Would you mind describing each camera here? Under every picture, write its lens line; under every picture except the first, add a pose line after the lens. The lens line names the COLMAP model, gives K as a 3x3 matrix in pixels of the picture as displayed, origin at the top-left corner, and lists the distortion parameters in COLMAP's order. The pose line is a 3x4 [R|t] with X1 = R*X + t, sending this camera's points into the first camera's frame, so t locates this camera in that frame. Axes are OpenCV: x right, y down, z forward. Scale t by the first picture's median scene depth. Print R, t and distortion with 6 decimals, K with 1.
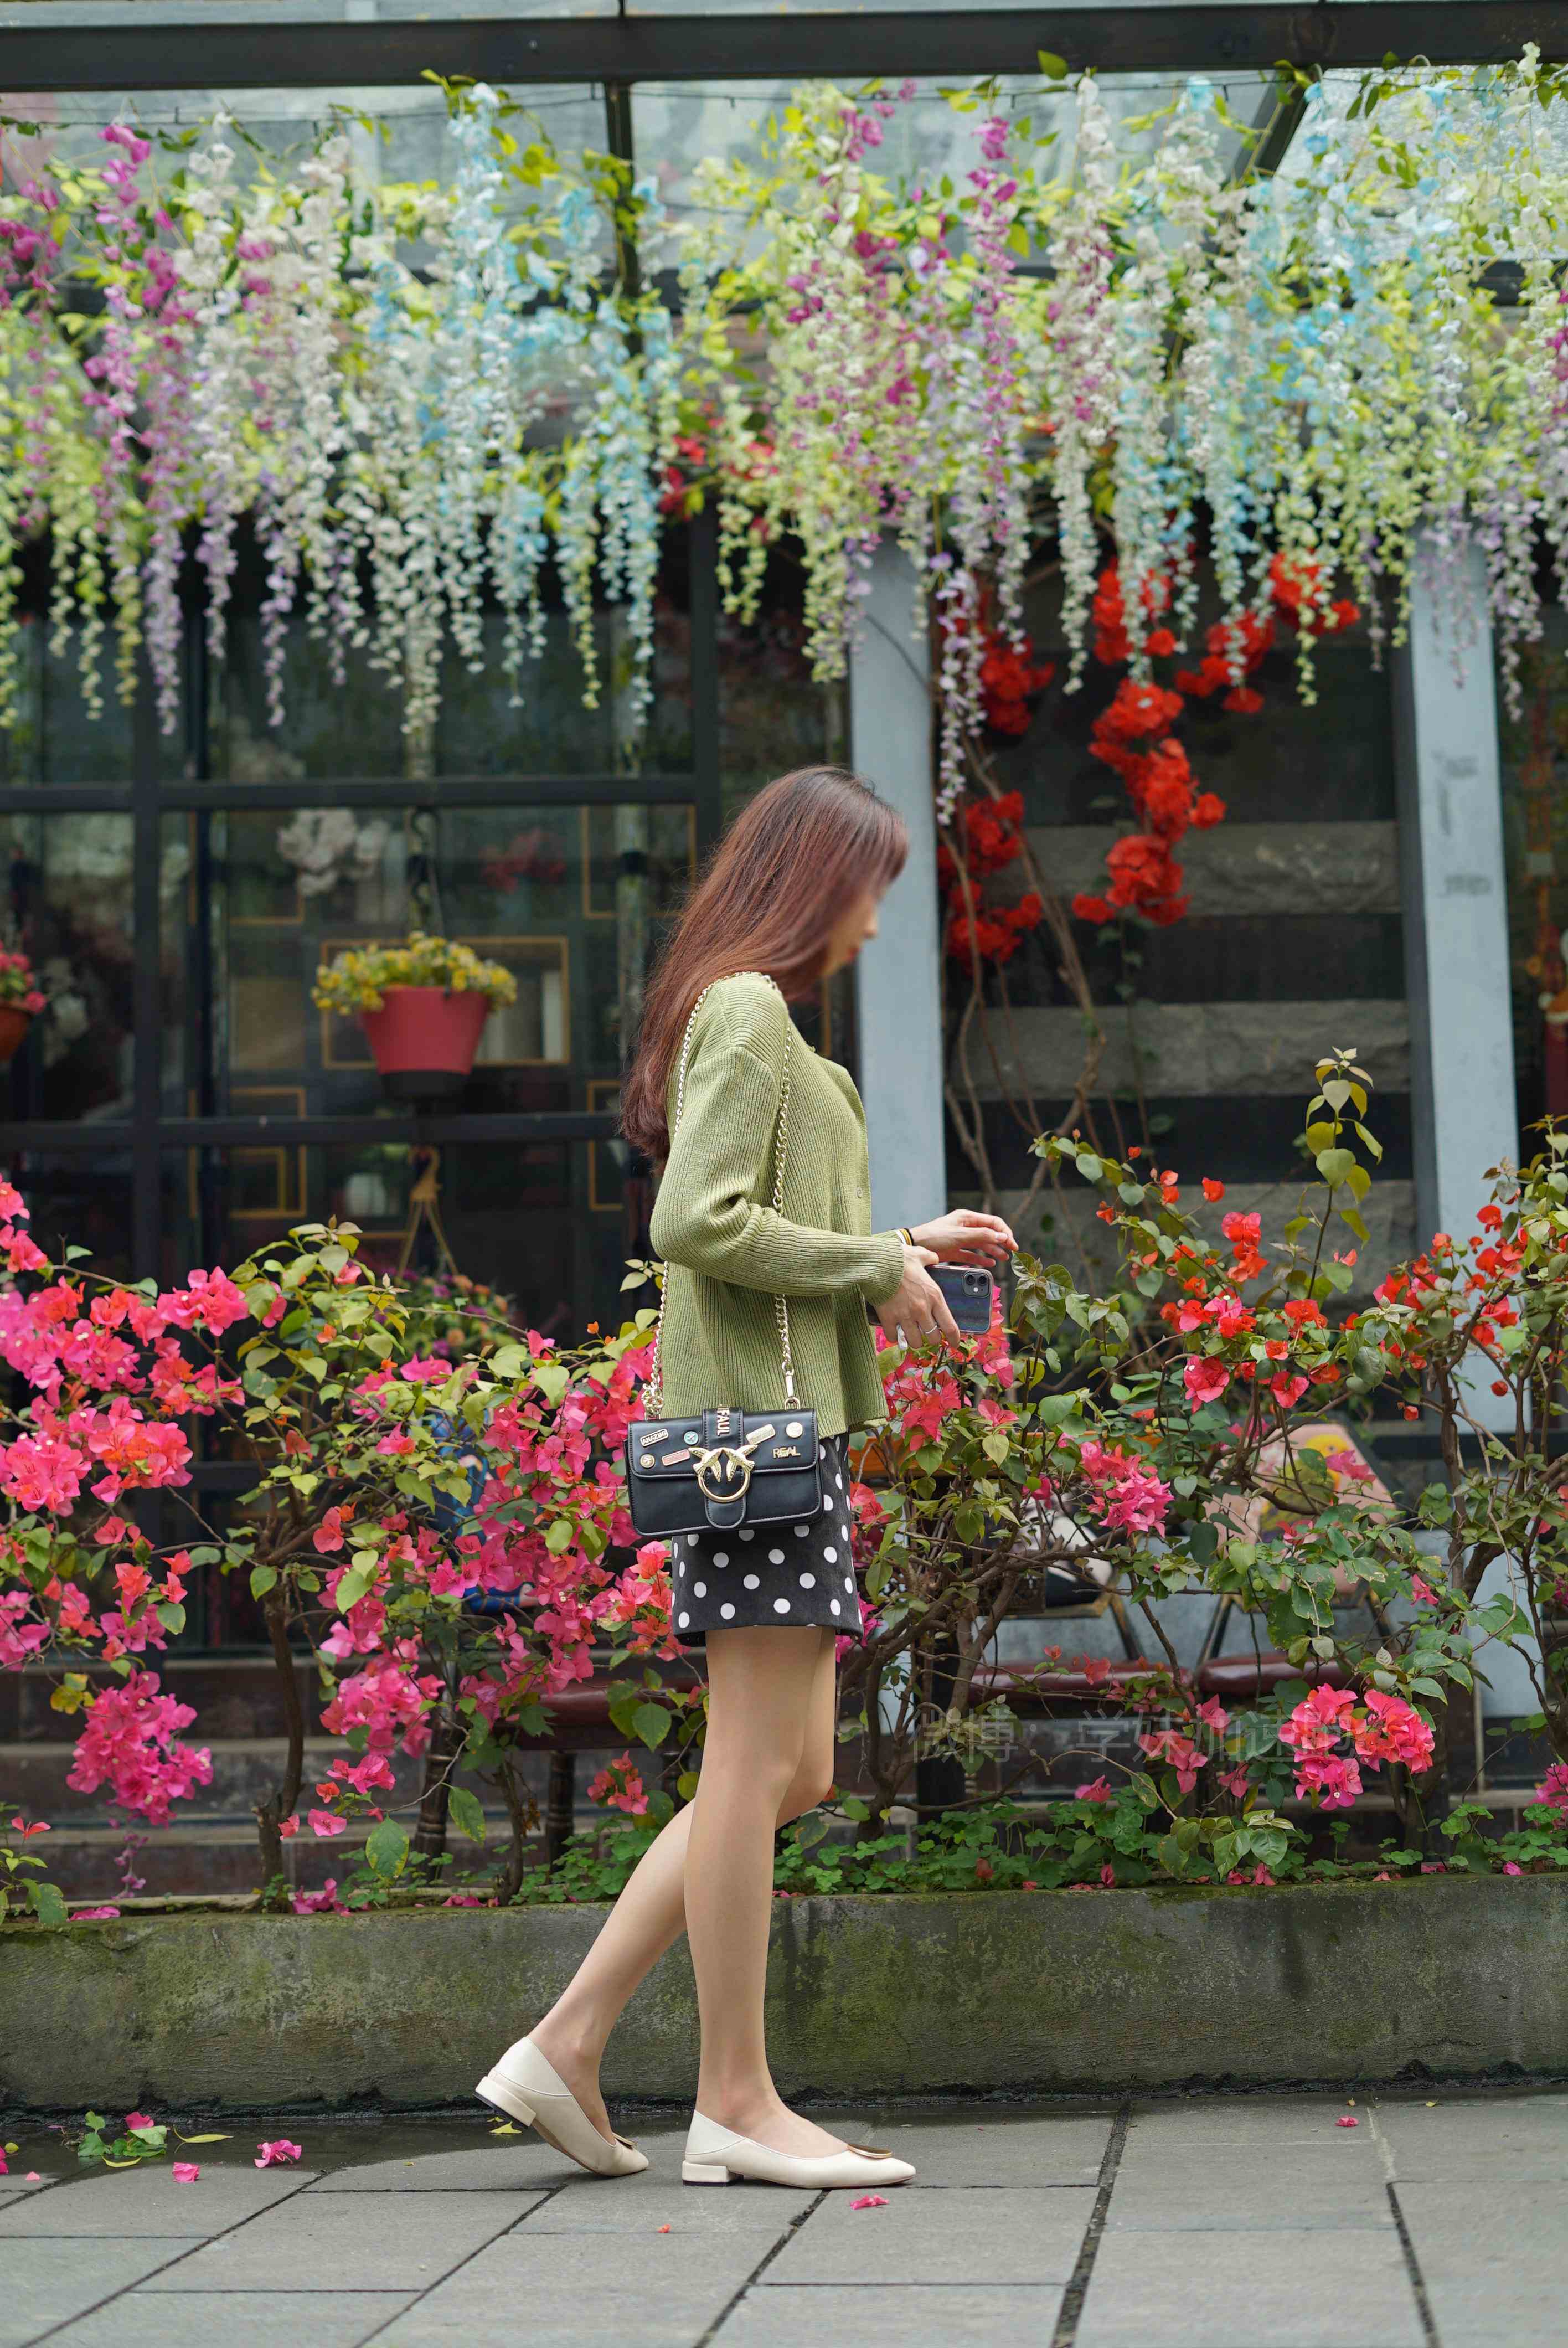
lens RADIAL K [[3408.4, 0, 784.0], [0, 3408.4, 1174.0], [0, 0, 1]] dist [-0.022223, -0.025484]
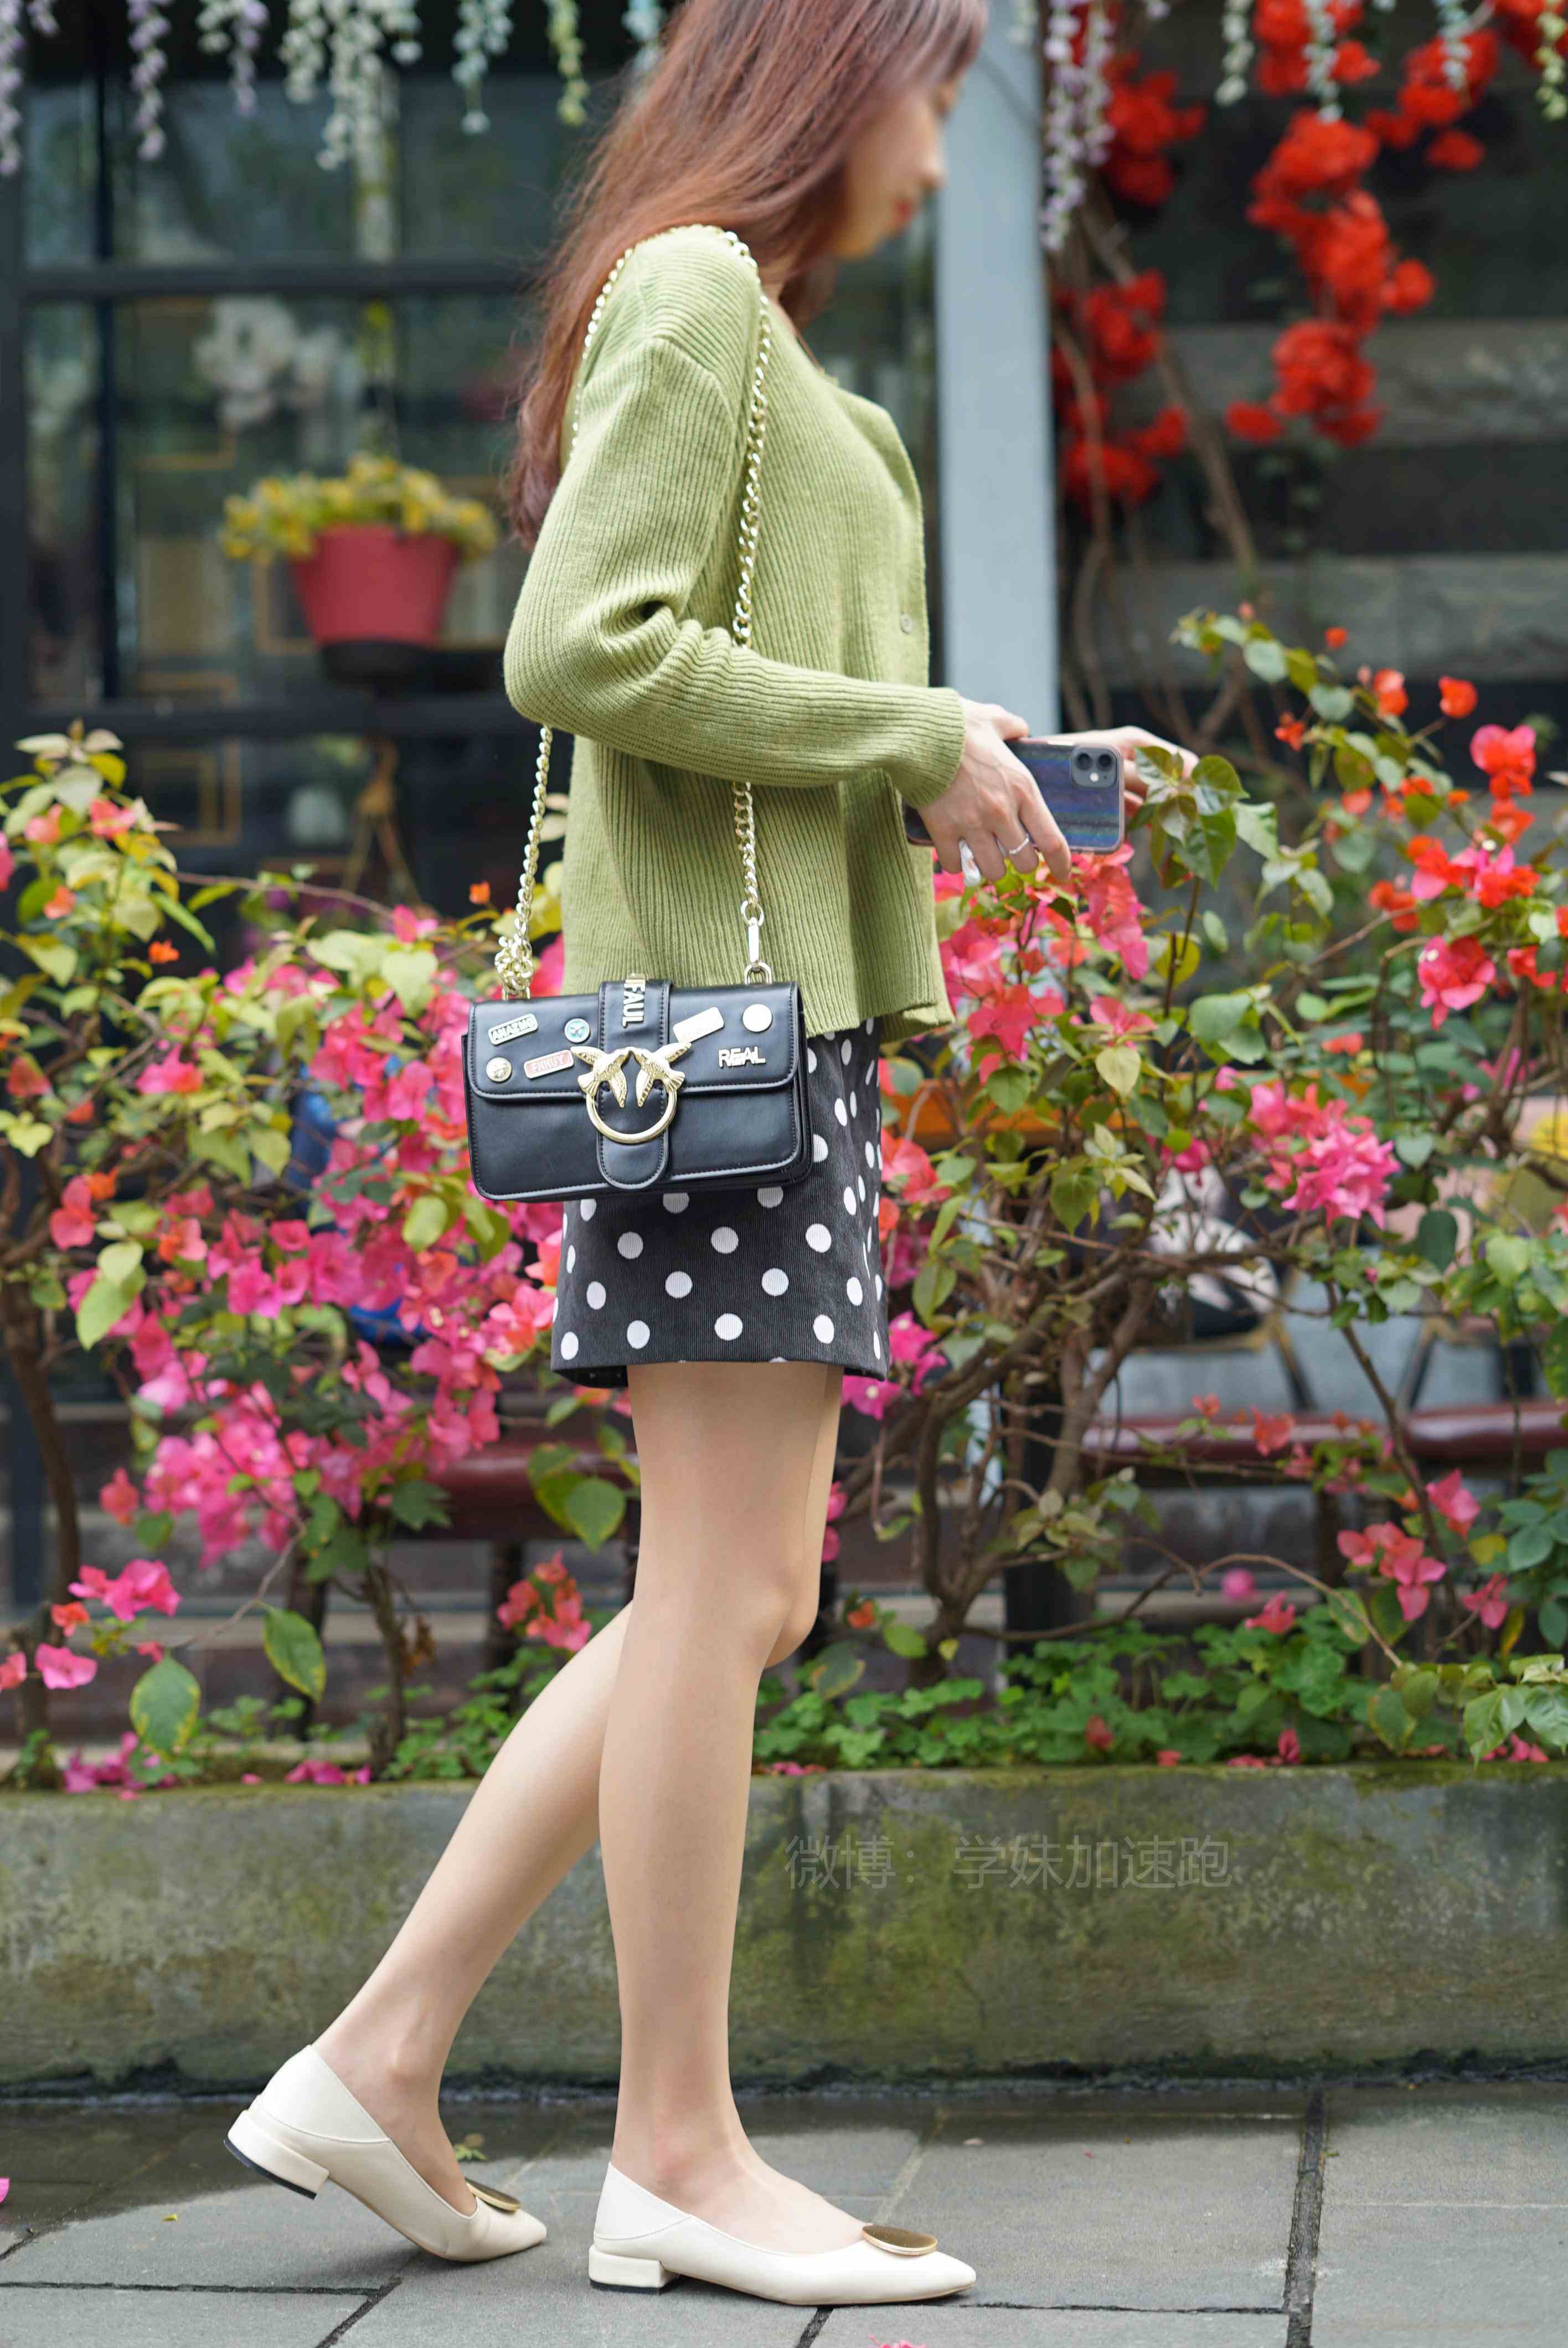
lens RADIAL K [[3408.4, 0, 784.0], [0, 3408.4, 1174.0], [0, 0, 1]] dist [-0.022223, -0.025484]
pose [[0.999278, 0.000221, -0.037988, 0.023474], [0.002665, 0.997113, 0.075887, 0.047750], [0.037895, -0.075933, 0.996393, 0.358430]]
